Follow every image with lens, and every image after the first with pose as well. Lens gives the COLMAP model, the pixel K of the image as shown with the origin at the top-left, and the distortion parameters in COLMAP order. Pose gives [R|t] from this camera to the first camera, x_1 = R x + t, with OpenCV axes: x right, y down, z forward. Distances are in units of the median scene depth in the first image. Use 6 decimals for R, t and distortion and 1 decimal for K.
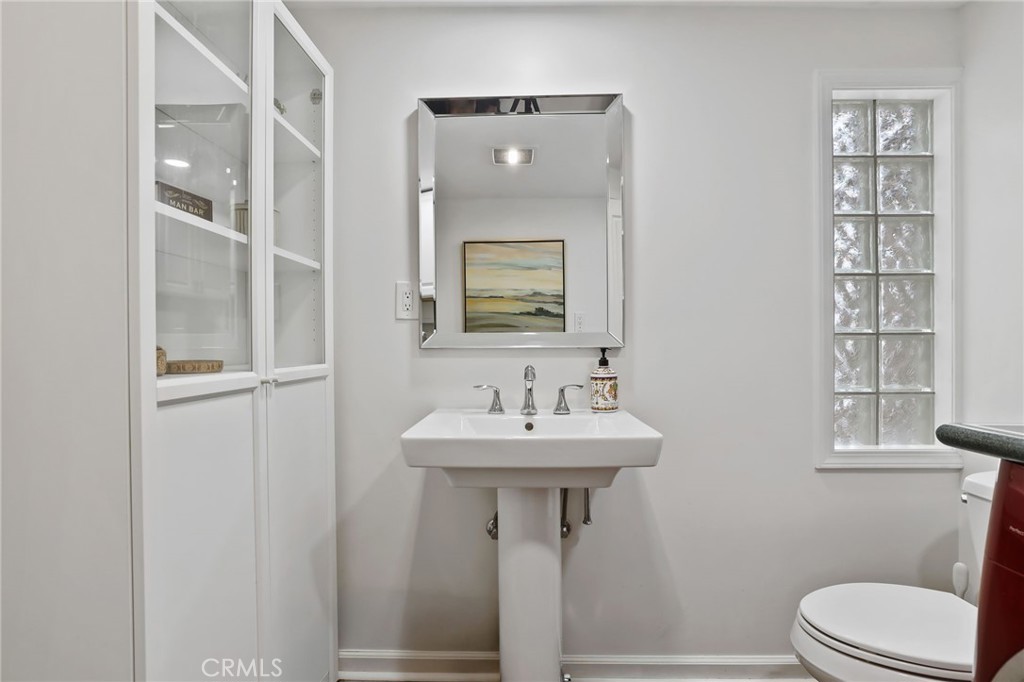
lens RADIAL K [[428.6, 0, 514.7], [0, 428.6, 340.6], [0, 0, 1]] dist [-0.000671, -0.000110]
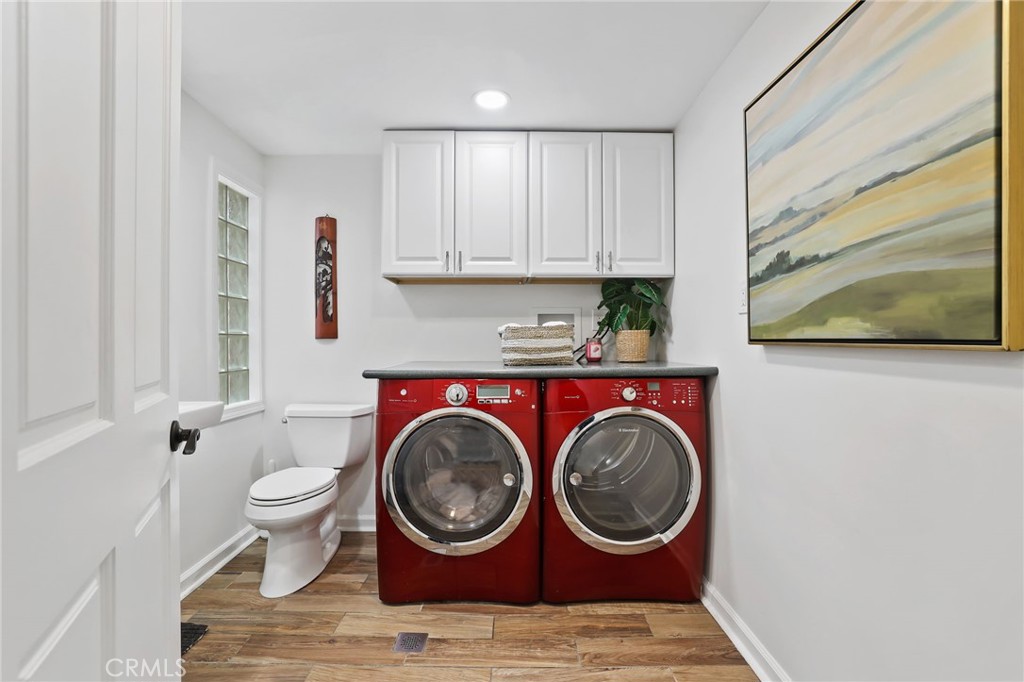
lens RADIAL K [[458.2, 0, 512.0], [0, 458.2, 341.0], [0, 0, 1]] dist [-0.006332, 0.000725]
pose [[-0.052372, -0.000551, 0.998627, -0.886982], [0.005443, 0.999985, 0.000837, 0.013349], [-0.998613, 0.005479, -0.052369, 0.046148]]
